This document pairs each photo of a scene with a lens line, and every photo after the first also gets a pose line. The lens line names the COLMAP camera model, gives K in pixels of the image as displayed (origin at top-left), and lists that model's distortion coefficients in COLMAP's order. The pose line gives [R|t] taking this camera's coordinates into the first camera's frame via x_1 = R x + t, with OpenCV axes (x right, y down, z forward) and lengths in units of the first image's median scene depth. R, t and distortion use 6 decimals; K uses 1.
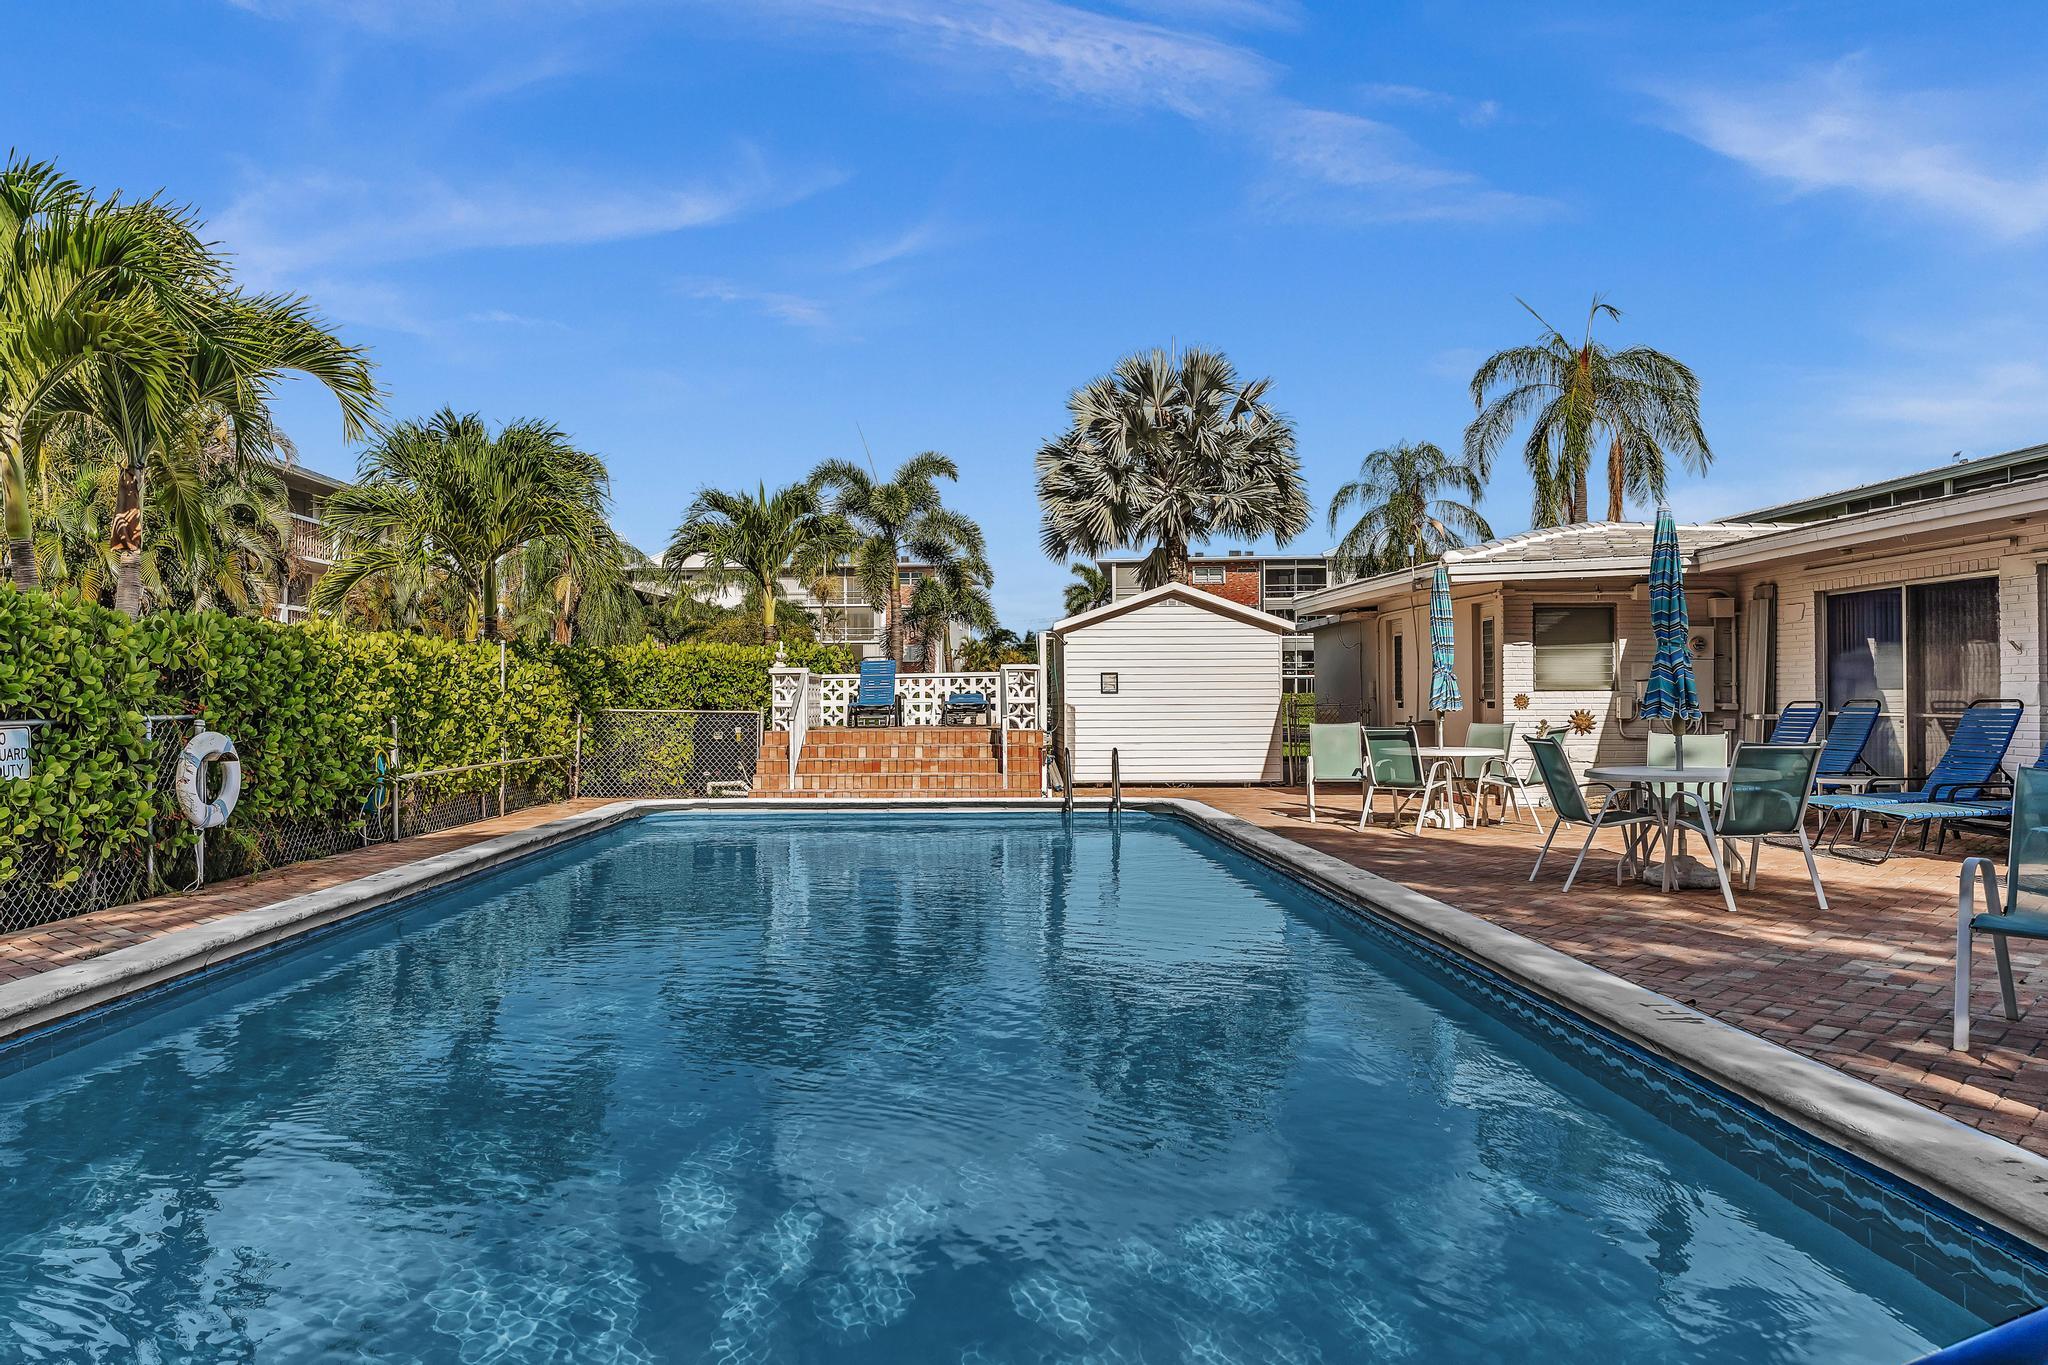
lens RADIAL K [[1407.1, 0, 1024.0], [0, 1407.1, 682.5], [0, 0, 1]] dist [-0.011207, 0.001350]
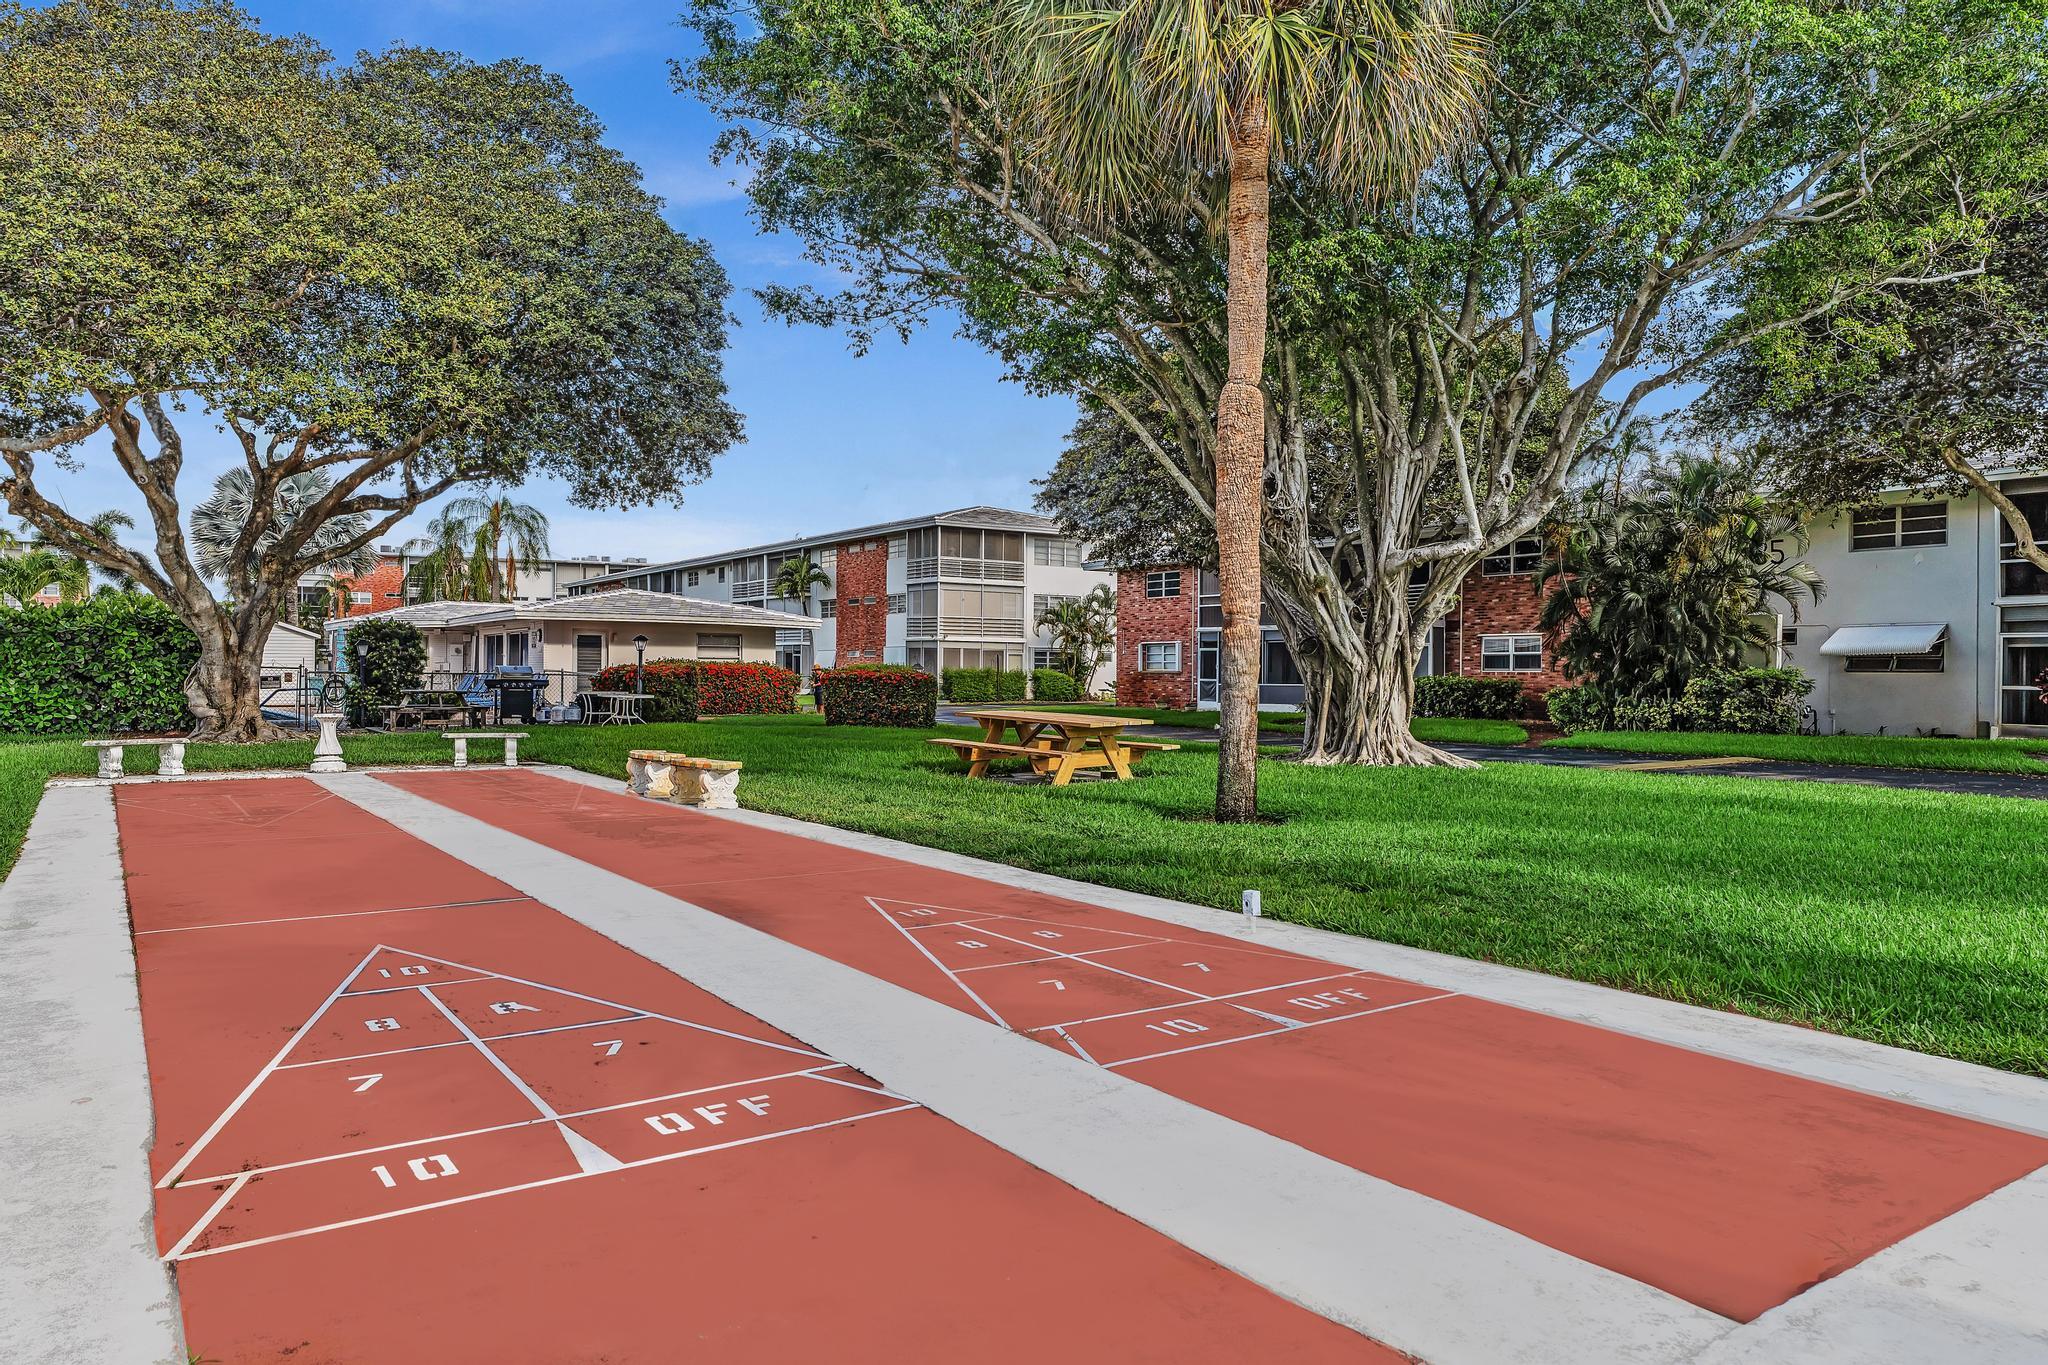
lens RADIAL K [[1407.1, 0, 1024.0], [0, 1407.1, 682.5], [0, 0, 1]] dist [-0.011207, 0.001350]
pose [[0.857602, 0.004292, 0.514296, 0.001092], [-0.012734, 0.999836, 0.012889, -0.006116], [-0.514156, -0.017603, 0.857516, -0.851109]]
